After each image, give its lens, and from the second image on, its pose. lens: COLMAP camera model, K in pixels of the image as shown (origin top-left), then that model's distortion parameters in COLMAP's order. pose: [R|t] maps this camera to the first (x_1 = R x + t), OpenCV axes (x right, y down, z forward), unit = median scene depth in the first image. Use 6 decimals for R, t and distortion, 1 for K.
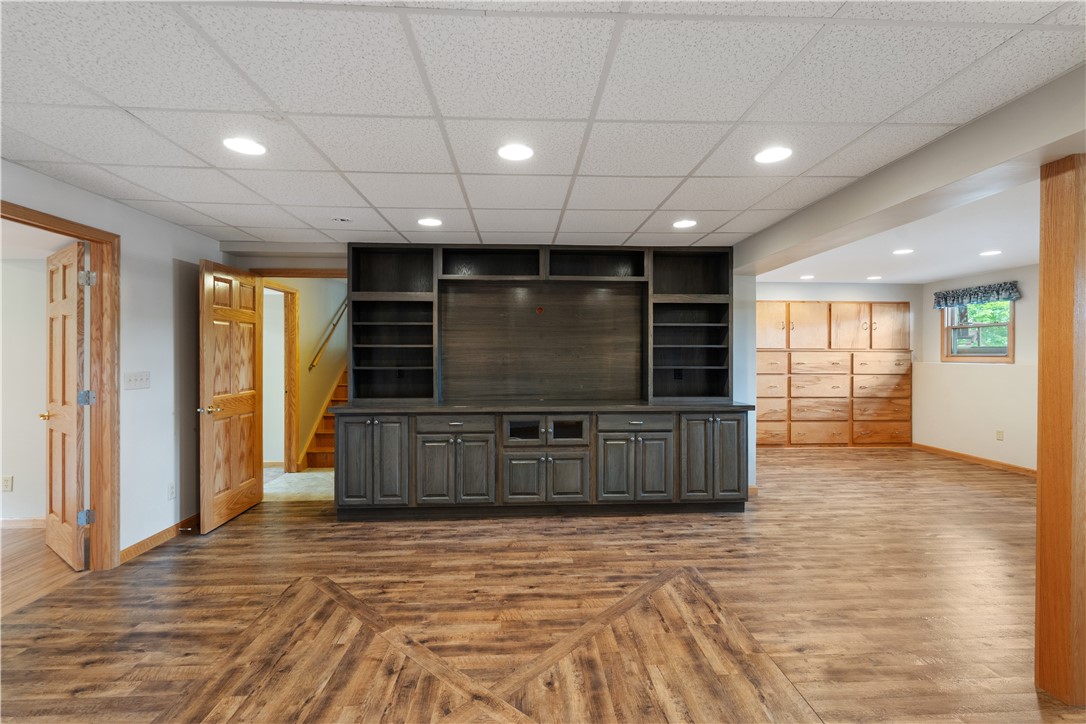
lens RADIAL K [[483.1, 0, 544.1], [0, 483.1, 353.9], [0, 0, 1]] dist [-0.004510, 0.000346]
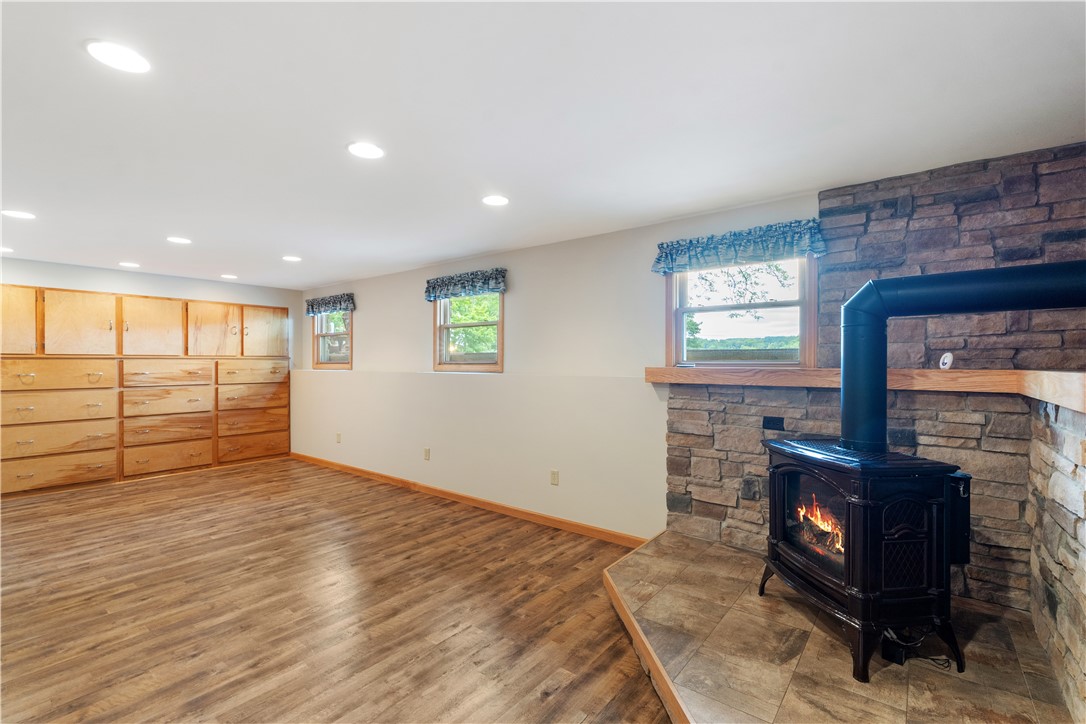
lens RADIAL K [[483.1, 0, 540.5], [0, 483.1, 361.3], [0, 0, 1]] dist [-0.004510, 0.000346]
pose [[0.654721, -0.003711, 0.755861, 0.574126], [0.003829, 0.999991, 0.001593, 0.000846], [-0.755861, 0.001851, 0.654730, -0.037508]]
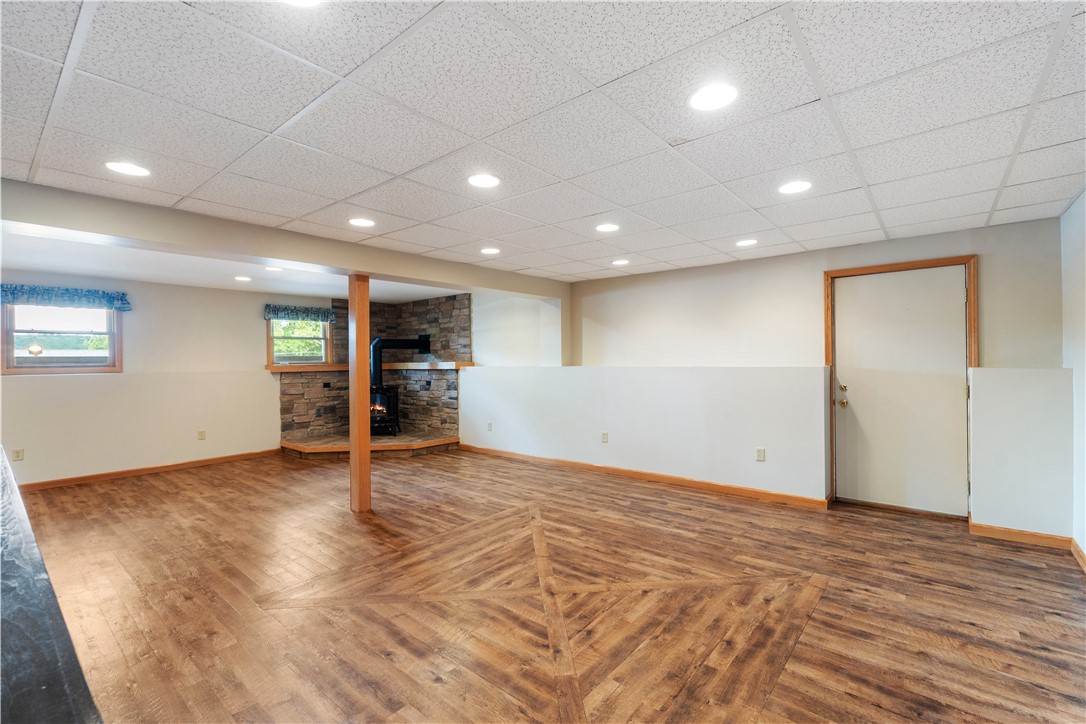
lens RADIAL K [[483.1, 0, 549.9], [0, 483.1, 361.6], [0, 0, 1]] dist [-0.004510, 0.000346]
pose [[-0.739205, 0.005031, 0.673461, -0.485011], [0.012516, 0.999902, 0.006268, 0.002387], [-0.673364, 0.013062, -0.739196, 0.899957]]
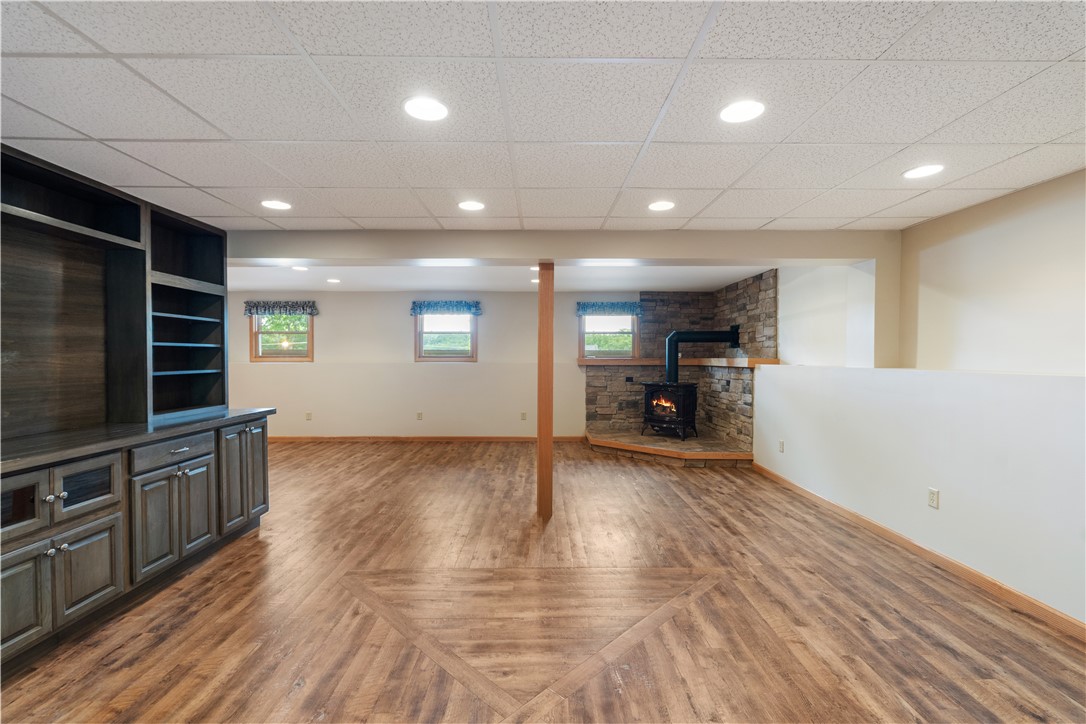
lens RADIAL K [[483.1, 0, 540.1], [0, 483.1, 360.3], [0, 0, 1]] dist [-0.004510, 0.000346]
pose [[0.044110, -0.010296, 0.998974, -0.457715], [0.001025, 0.999947, 0.010261, 0.001927], [-0.999026, 0.000571, 0.044118, 0.398627]]
